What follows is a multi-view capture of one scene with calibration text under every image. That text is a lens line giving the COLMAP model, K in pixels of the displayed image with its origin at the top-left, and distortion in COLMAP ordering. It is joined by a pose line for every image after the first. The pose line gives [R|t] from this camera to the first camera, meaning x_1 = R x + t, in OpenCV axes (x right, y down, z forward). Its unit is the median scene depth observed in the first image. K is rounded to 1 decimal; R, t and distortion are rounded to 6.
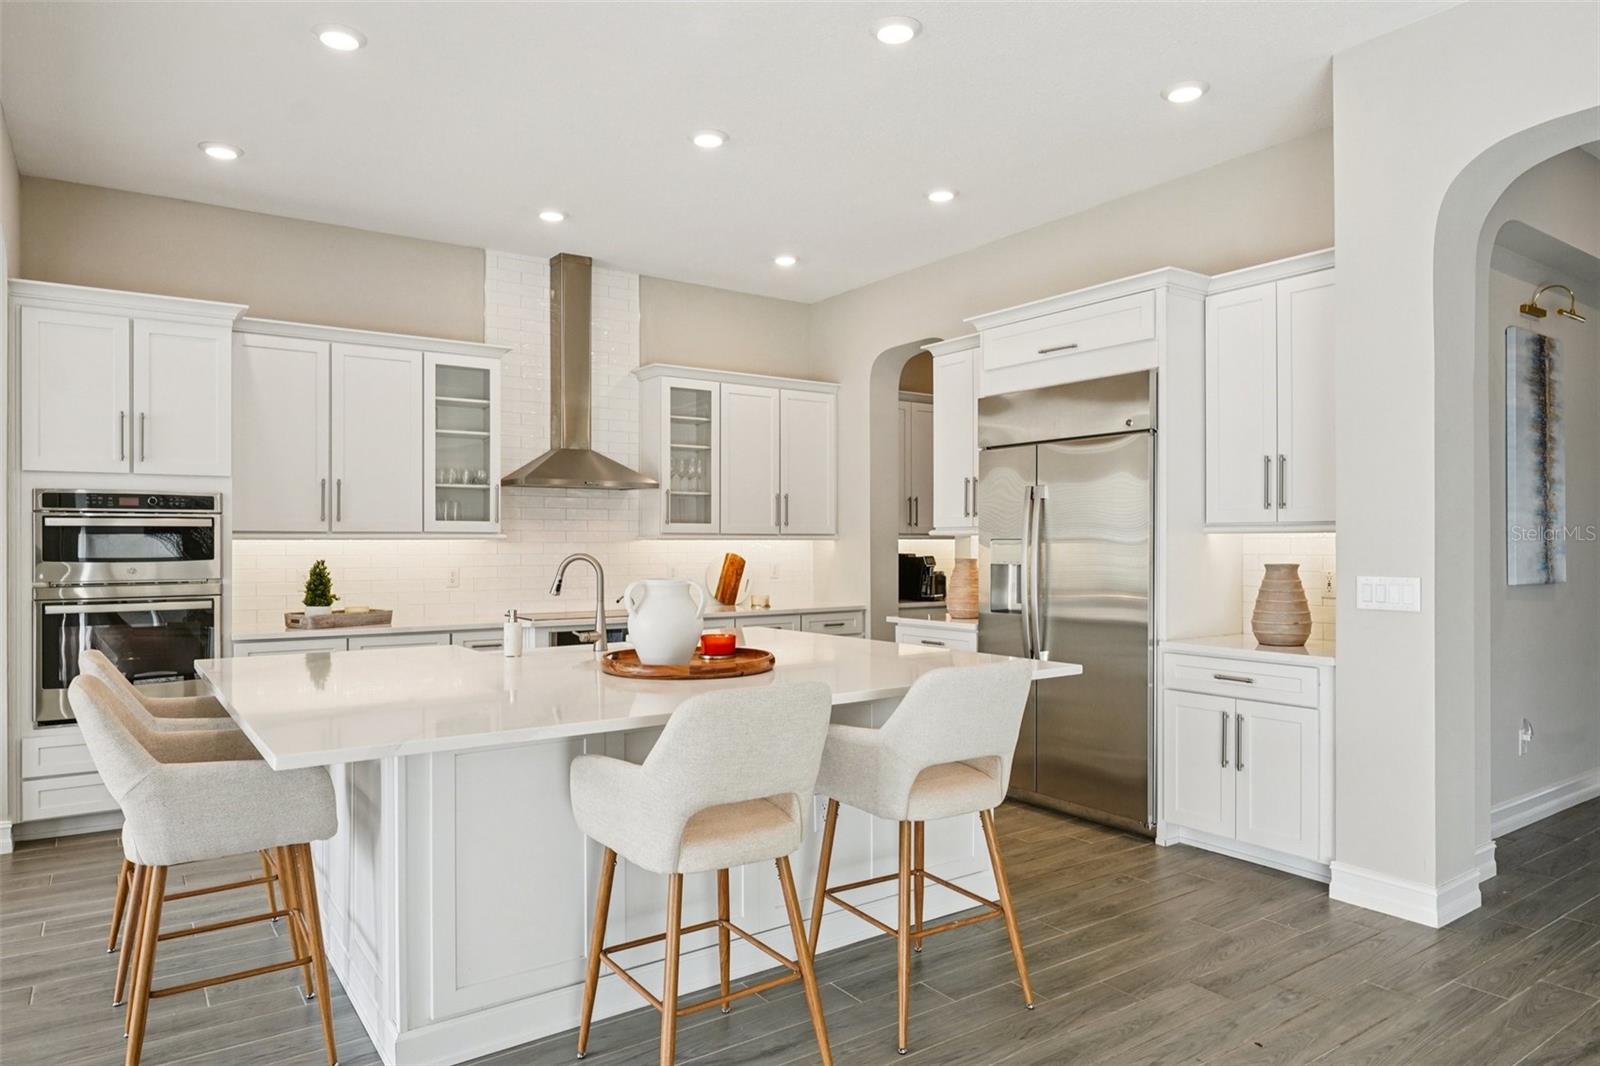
lens RADIAL K [[990.7, 0, 800.0], [0, 990.7, 533.0], [0, 0, 1]] dist [-0.002953, -0.000036]
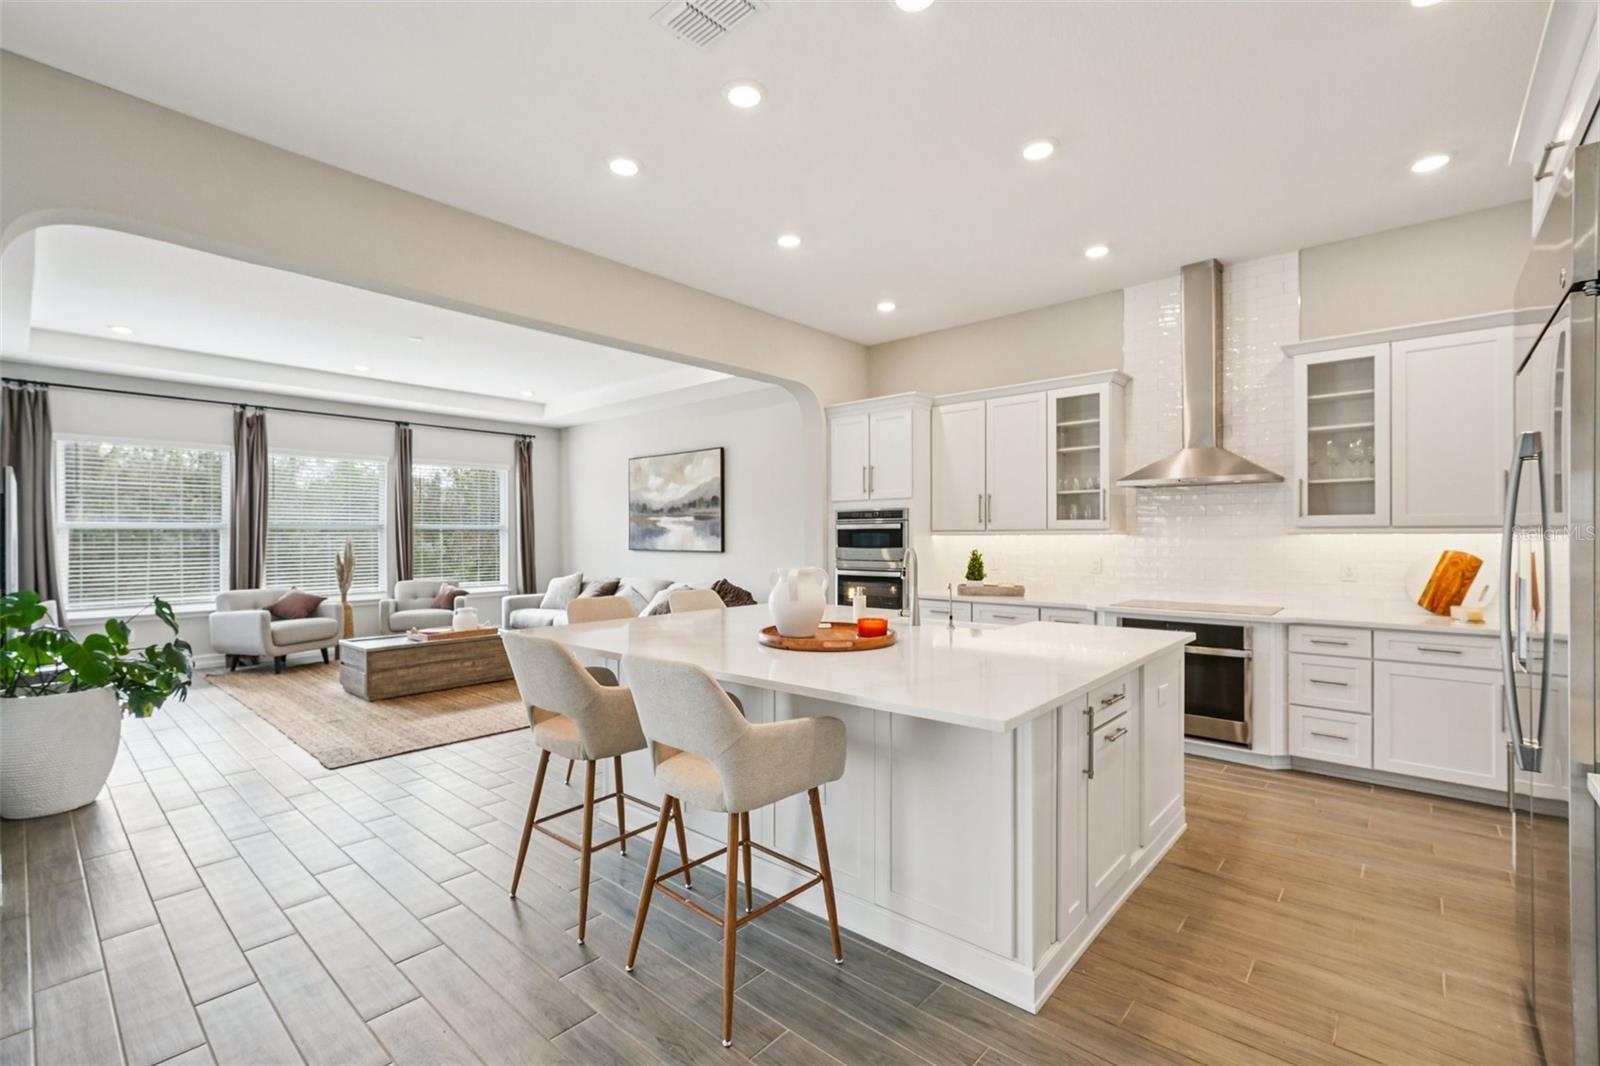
lens RADIAL K [[731.5, 0, 800.0], [0, 731.5, 533.0], [0, 0, 1]] dist [-0.000749, 0.000006]
pose [[0.232614, -0.005024, -0.972556, 0.485685], [0.013365, 0.999909, -0.001969, 0.001310], [0.972477, -0.012541, 0.232660, 0.467906]]
